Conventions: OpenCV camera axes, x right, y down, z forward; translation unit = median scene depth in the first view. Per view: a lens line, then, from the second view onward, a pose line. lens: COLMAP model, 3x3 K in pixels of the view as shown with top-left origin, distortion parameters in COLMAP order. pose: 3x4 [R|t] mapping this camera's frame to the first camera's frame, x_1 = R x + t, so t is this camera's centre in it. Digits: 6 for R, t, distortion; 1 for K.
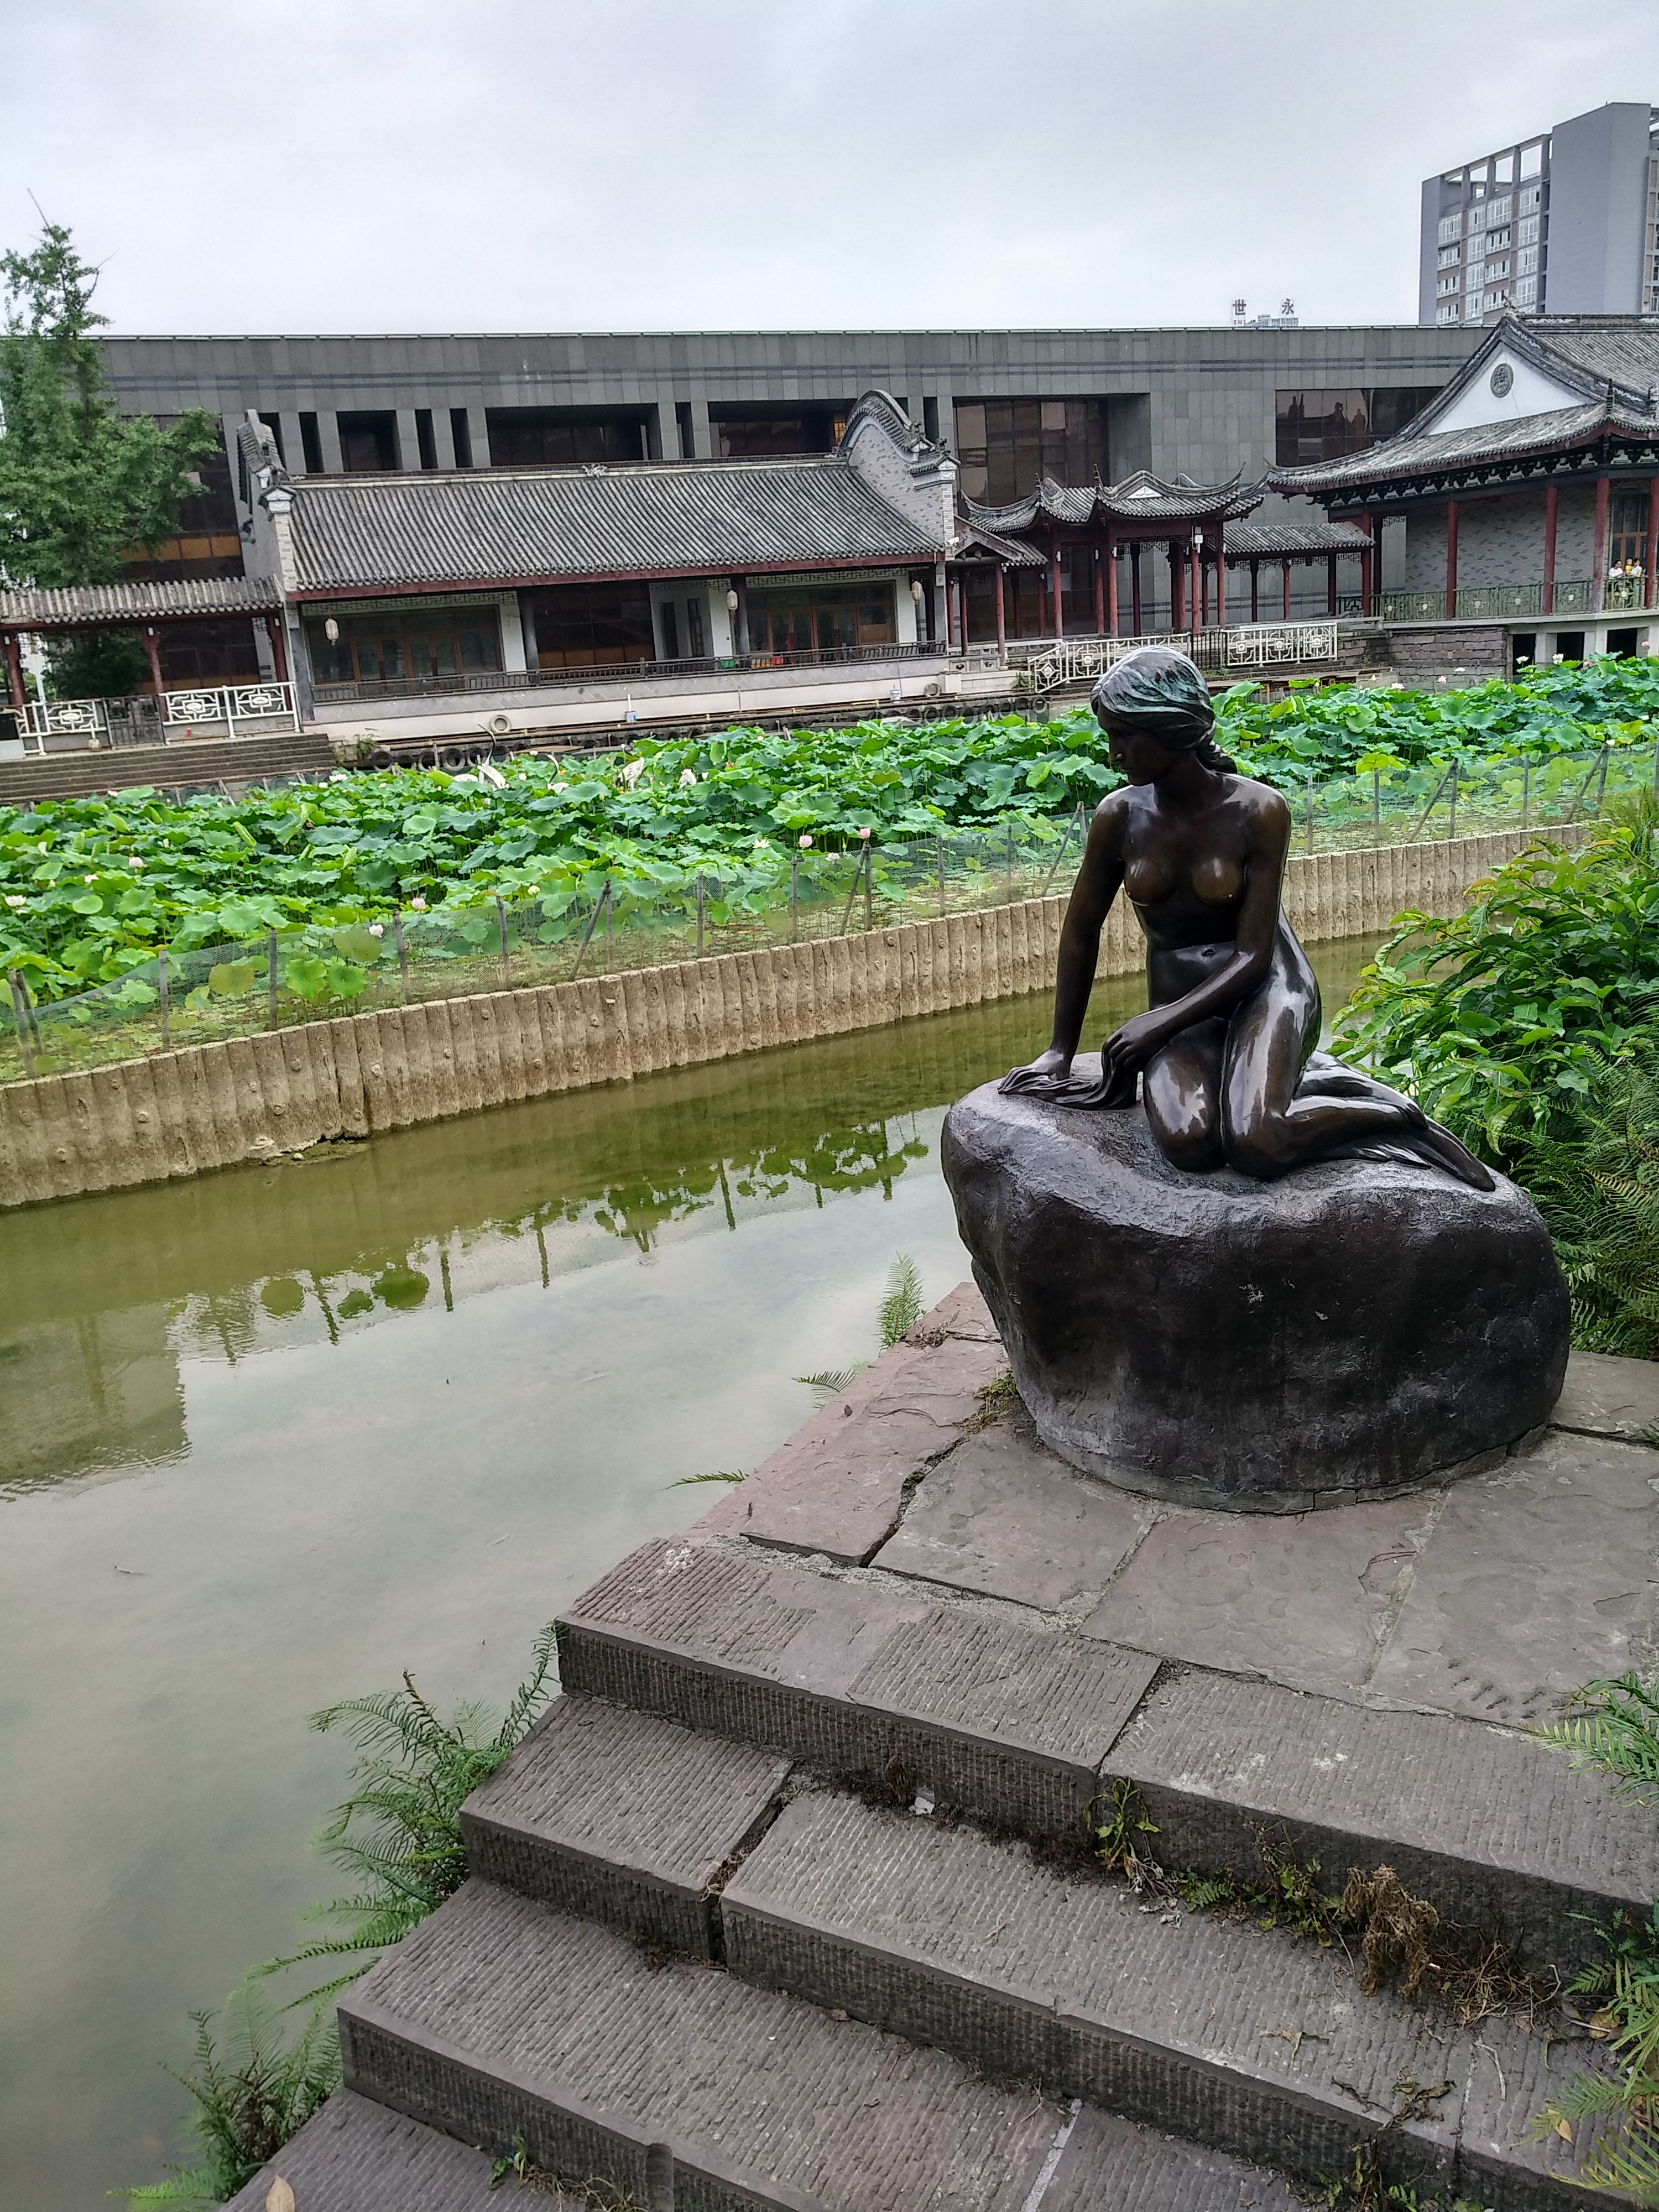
lens RADIAL K [[1727.7, 0, 837.9], [0, 1727.7, 1111.4], [0, 0, 1]] dist [-0.014337, 0.032037]
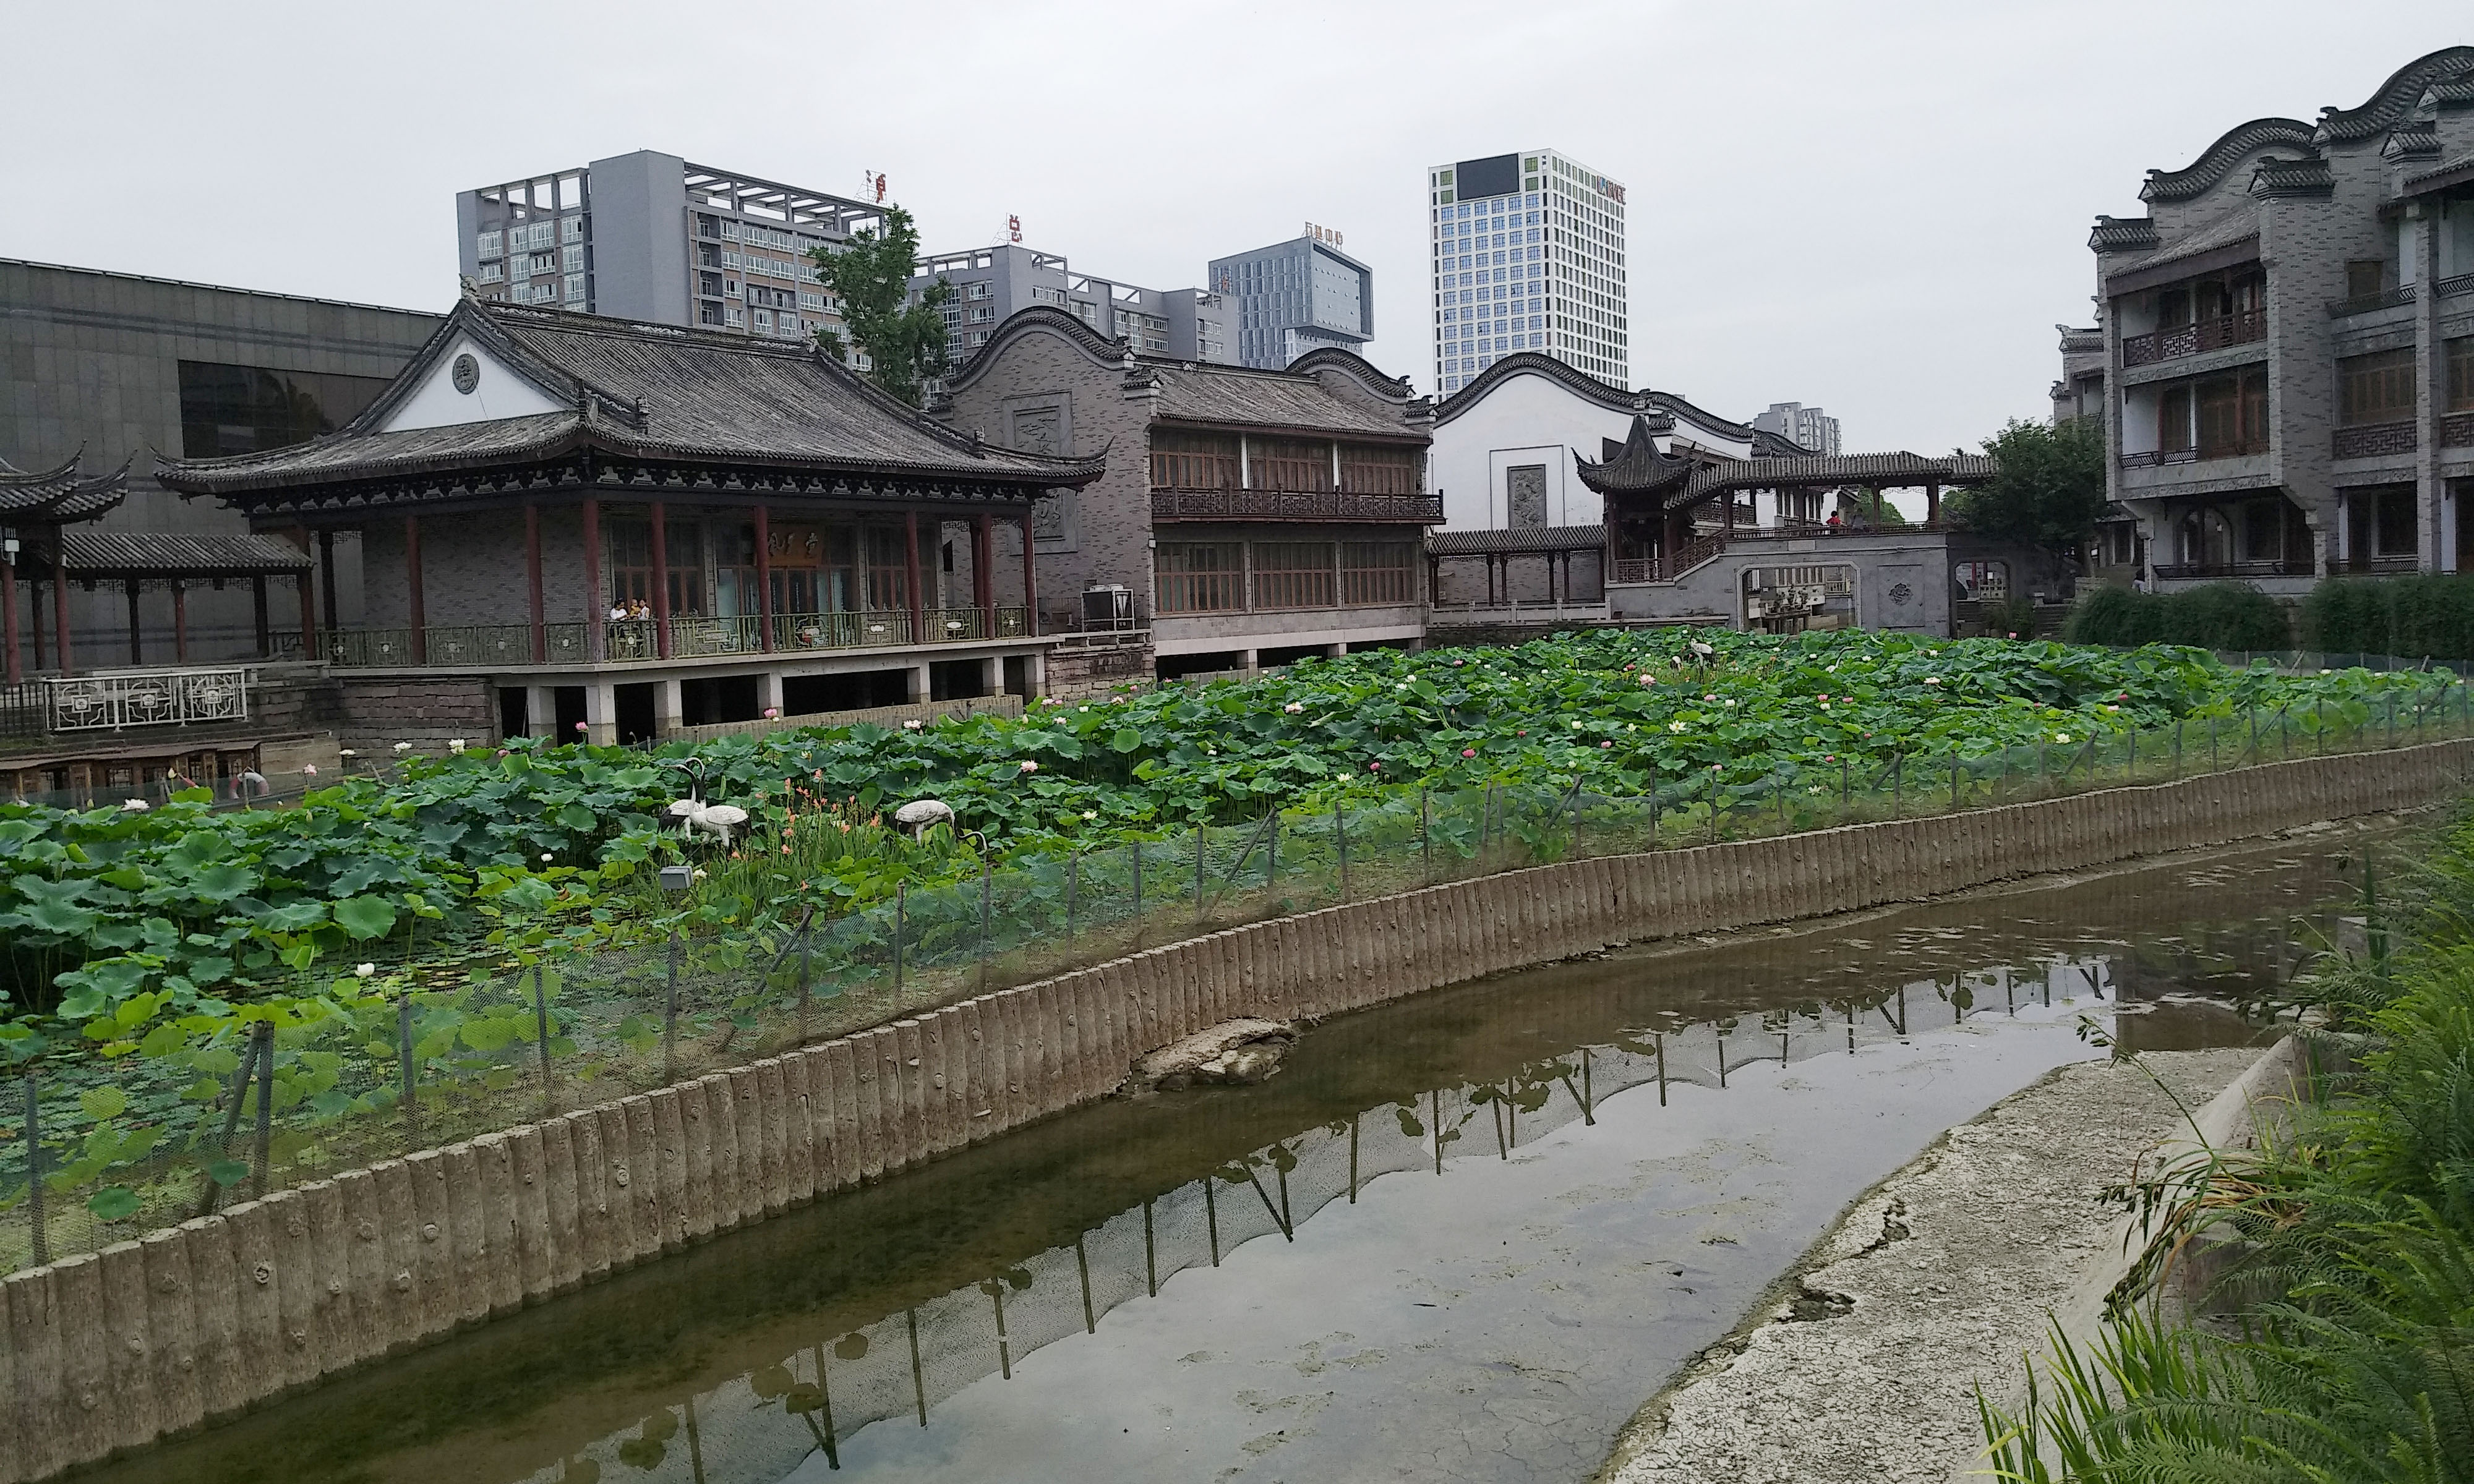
lens RADIAL K [[1921.4, 0, 1227.5], [0, 1921.4, 669.1], [0, 0, 1]] dist [0.032221, -0.061409]
pose [[0.786052, 0.016072, 0.617951, 0.149100], [0.147705, 0.965822, -0.213005, -0.070733], [-0.600255, 0.258707, 0.756812, 0.205891]]
